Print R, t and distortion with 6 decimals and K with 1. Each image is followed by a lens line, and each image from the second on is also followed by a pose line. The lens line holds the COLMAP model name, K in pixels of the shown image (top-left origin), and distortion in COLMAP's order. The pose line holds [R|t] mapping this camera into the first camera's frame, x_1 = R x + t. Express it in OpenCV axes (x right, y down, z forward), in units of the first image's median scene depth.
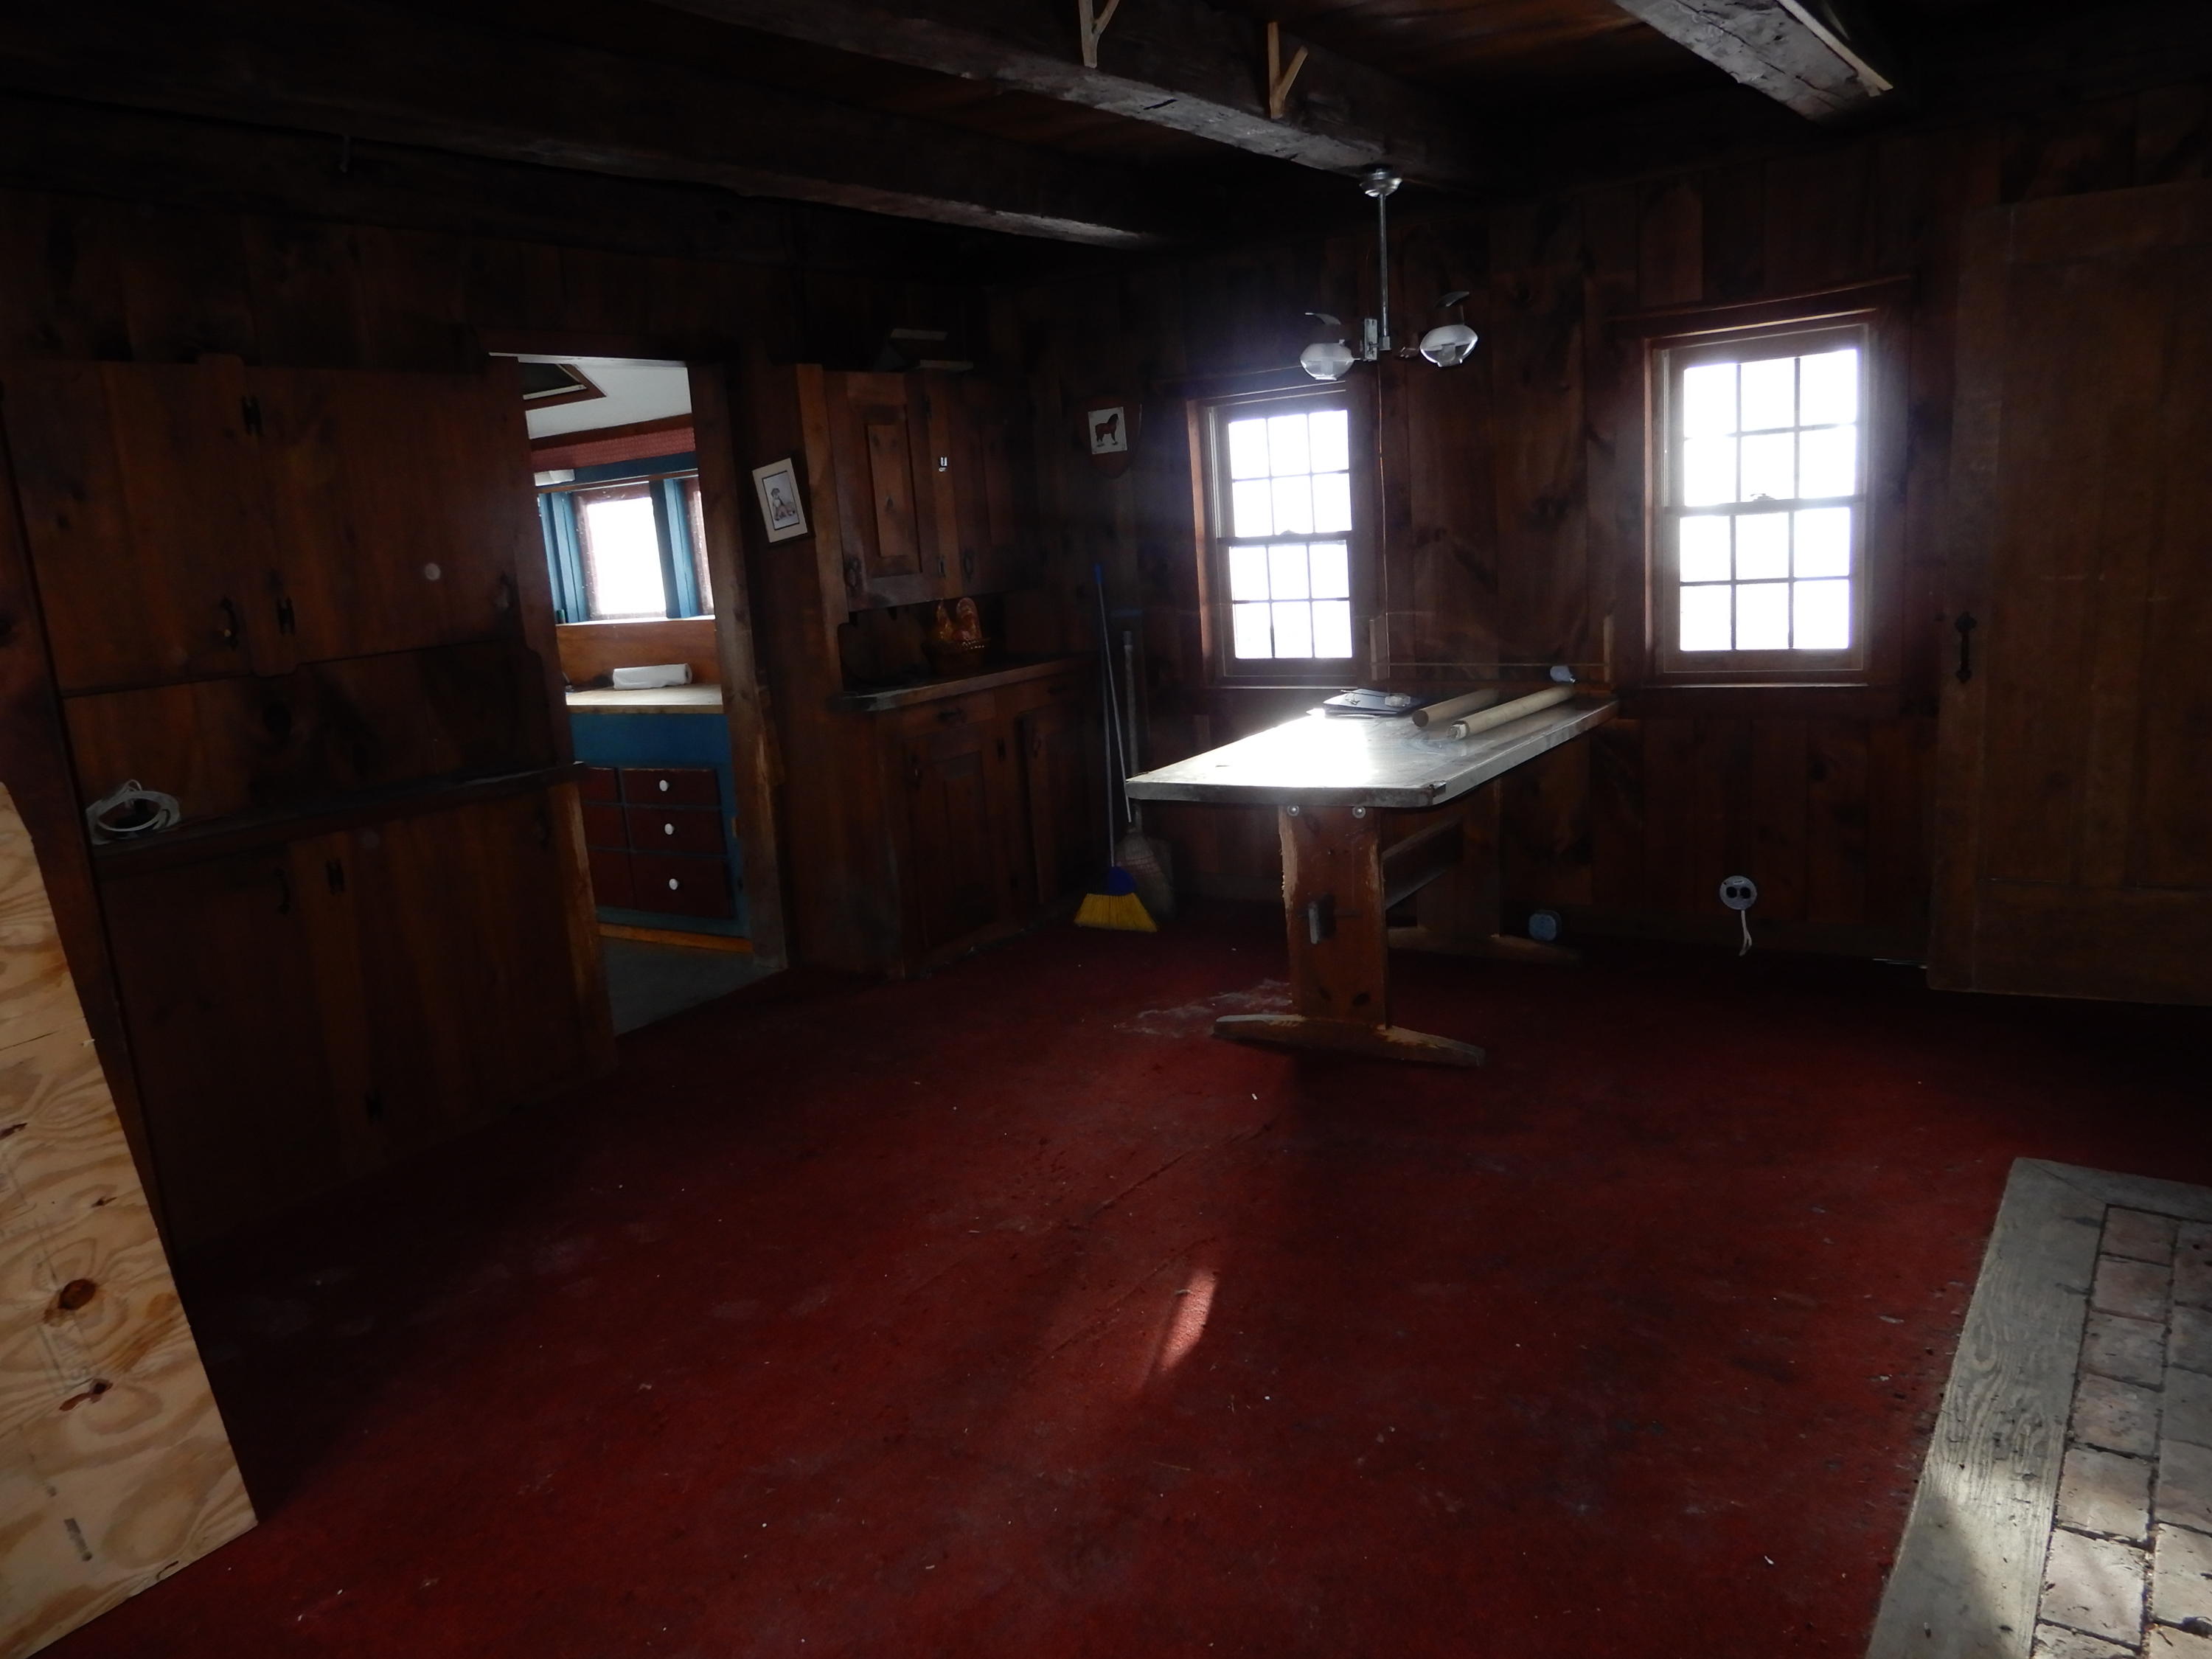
lens RADIAL K [[1540.0, 0, 1106.0], [0, 1540.0, 829.5], [0, 0, 1]] dist [-0.005624, -0.003172]
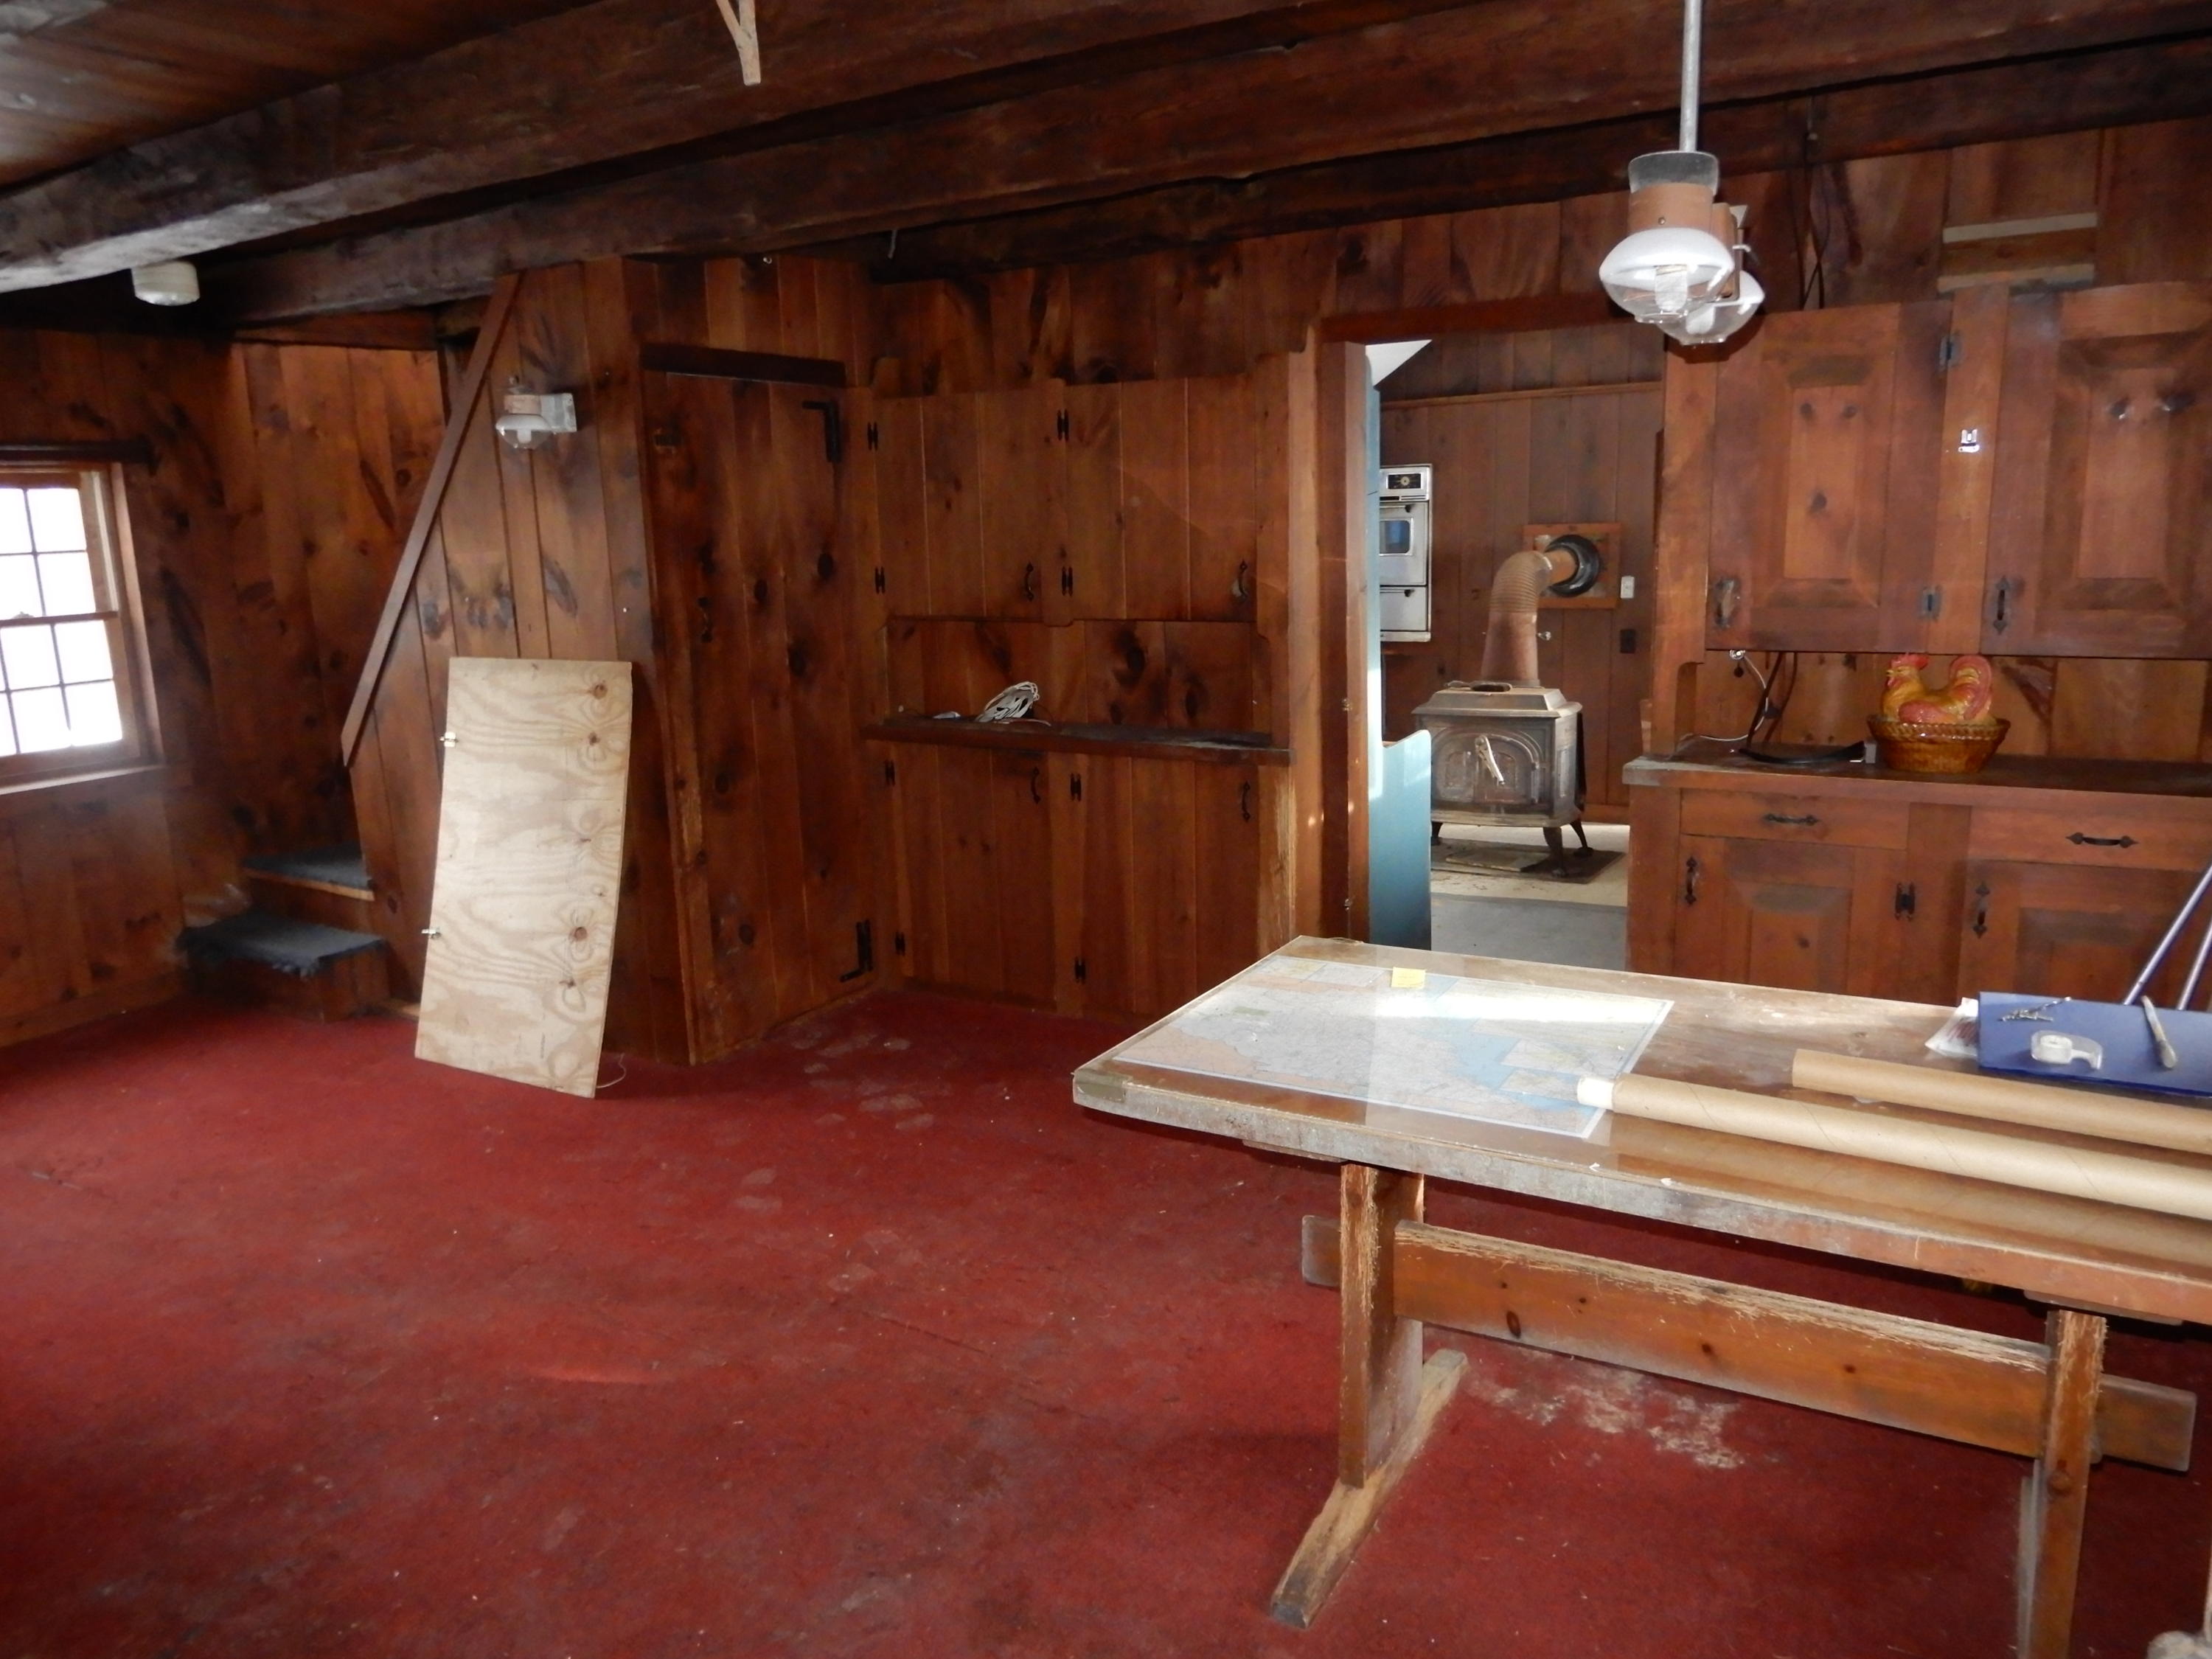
lens RADIAL K [[1540.0, 0, 1106.0], [0, 1540.0, 829.5], [0, 0, 1]] dist [-0.005624, -0.003172]
pose [[0.070303, 0.266468, -0.961276, 0.798668], [-0.181452, 0.951000, 0.250349, -0.282106], [0.980884, 0.156826, 0.115209, 0.957194]]
